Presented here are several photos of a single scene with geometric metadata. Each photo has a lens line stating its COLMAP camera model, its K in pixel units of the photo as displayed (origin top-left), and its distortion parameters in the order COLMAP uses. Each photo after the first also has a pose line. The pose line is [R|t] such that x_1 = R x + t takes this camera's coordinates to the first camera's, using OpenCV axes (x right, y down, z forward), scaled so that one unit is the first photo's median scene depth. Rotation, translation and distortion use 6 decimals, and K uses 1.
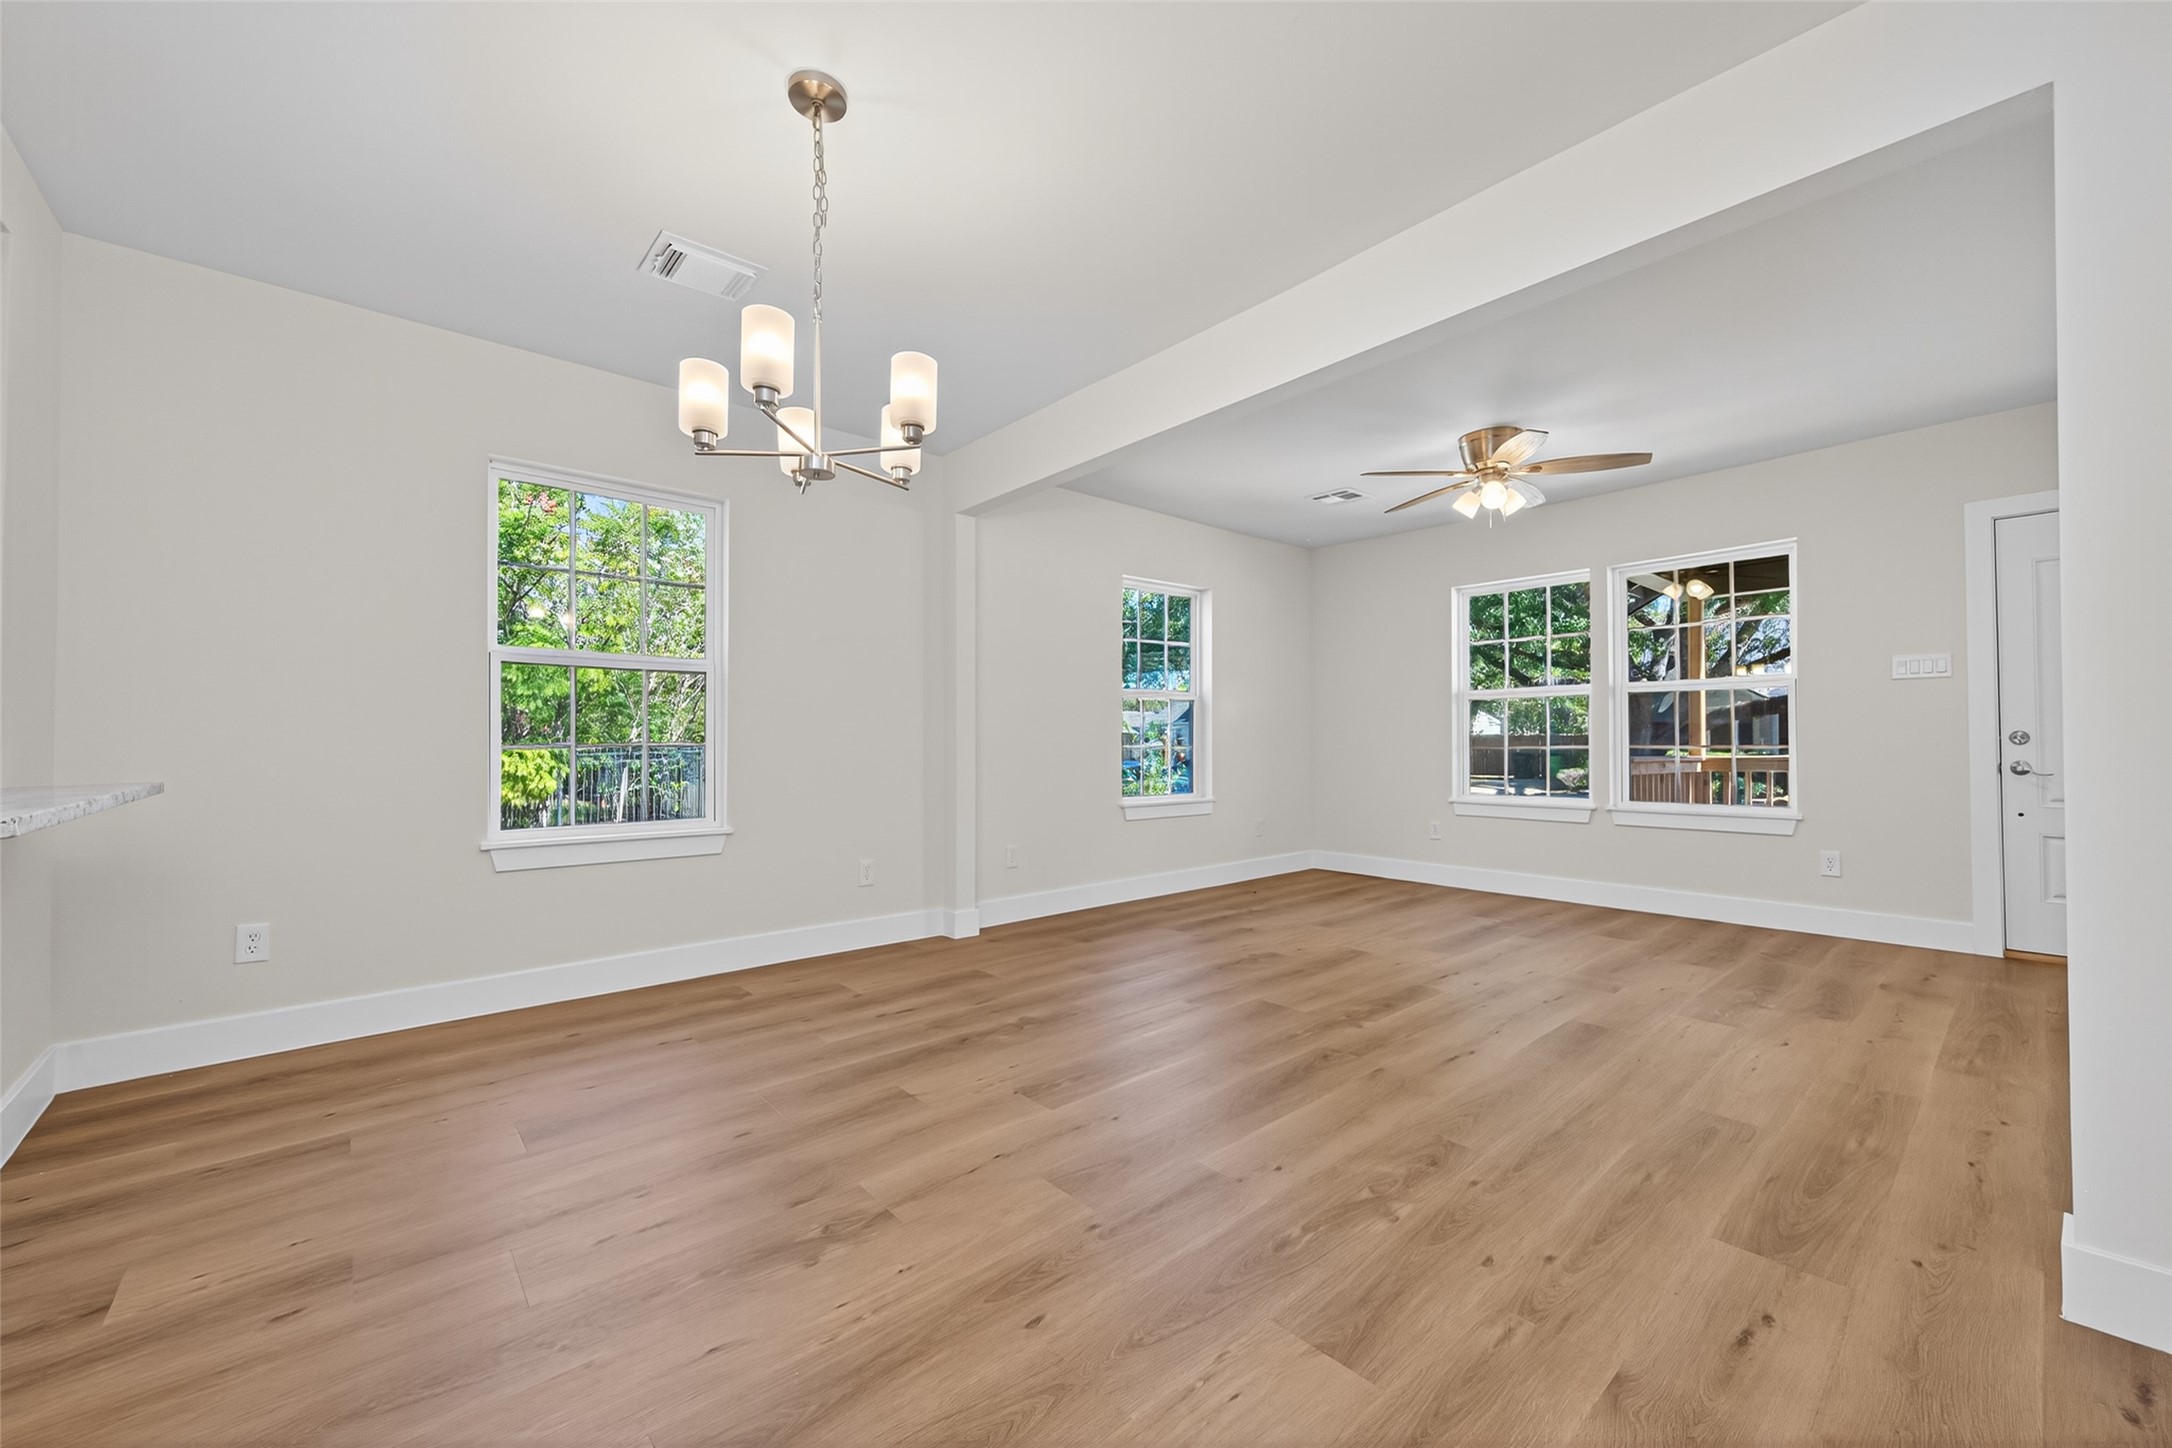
lens RADIAL K [[841.3, 0, 1091.3], [0, 841.3, 717.8], [0, 0, 1]] dist [0.006836, -0.001050]
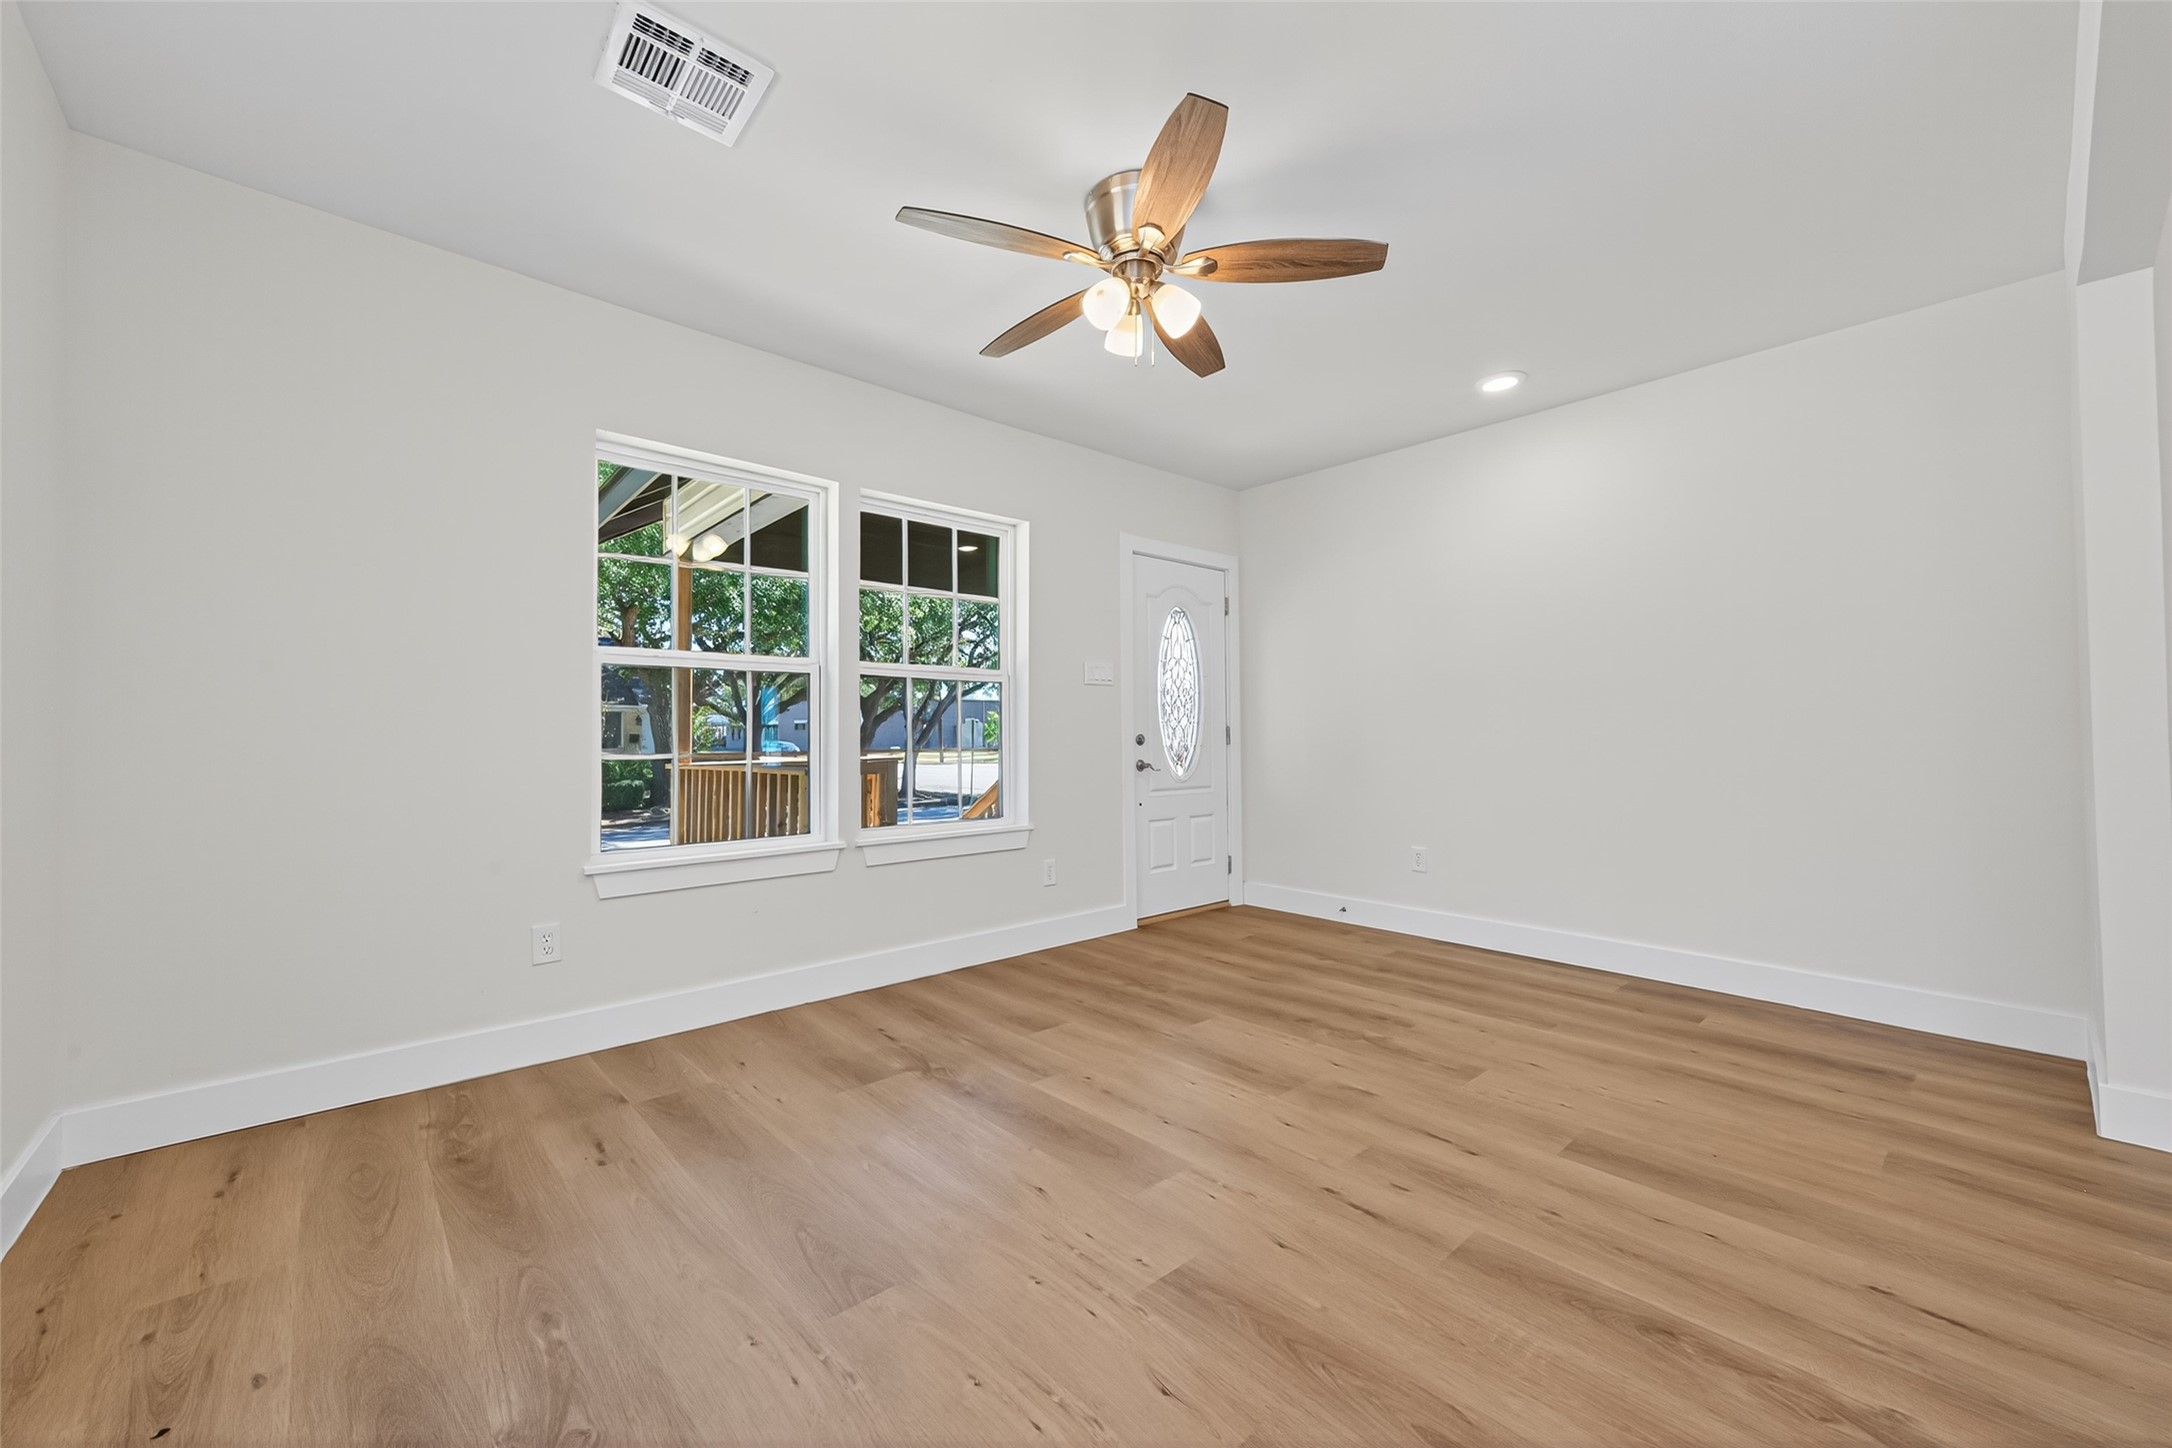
lens RADIAL K [[841.3, 0, 1089.2], [0, 841.3, 725.6], [0, 0, 1]] dist [0.006836, -0.001050]
pose [[-0.015692, 0.018299, 0.999709, -0.098038], [-0.023719, 0.999544, -0.018668, 0.031482], [-0.999596, -0.024005, -0.015250, 1.267911]]
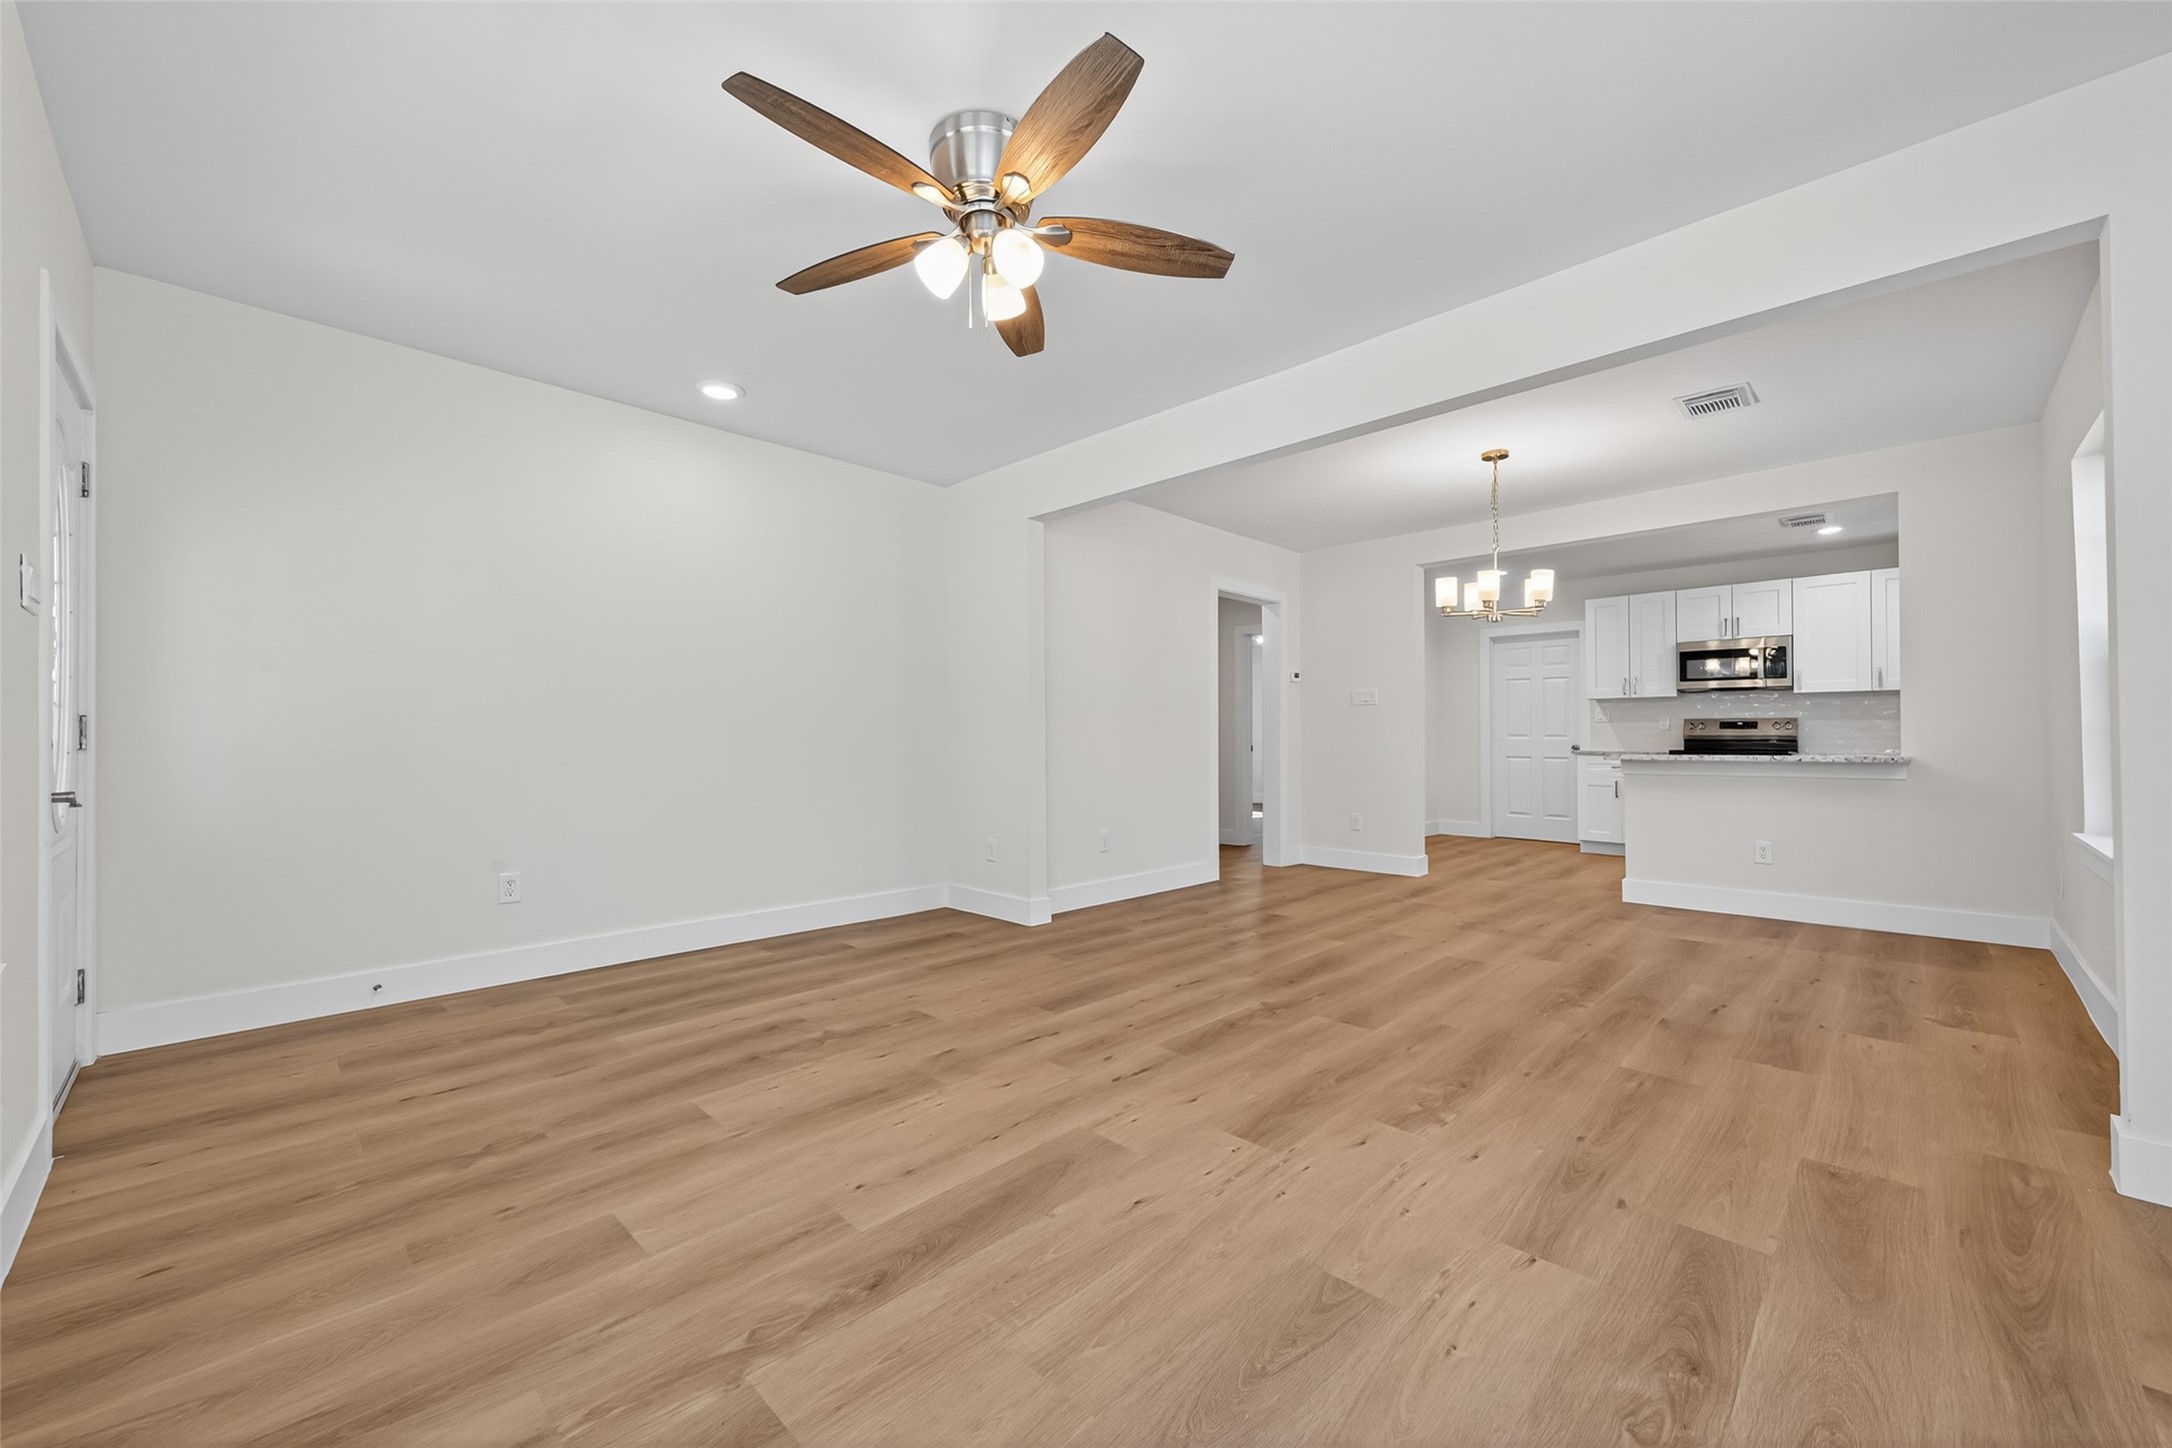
lens RADIAL K [[841.3, 0, 1089.2], [0, 841.3, 744.3], [0, 0, 1]] dist [0.006836, -0.001050]
pose [[-0.996912, 0.006180, -0.078286, 0.554692], [0.007435, 0.999848, -0.015743, 0.044306], [0.078177, -0.016276, -0.996807, 1.838884]]
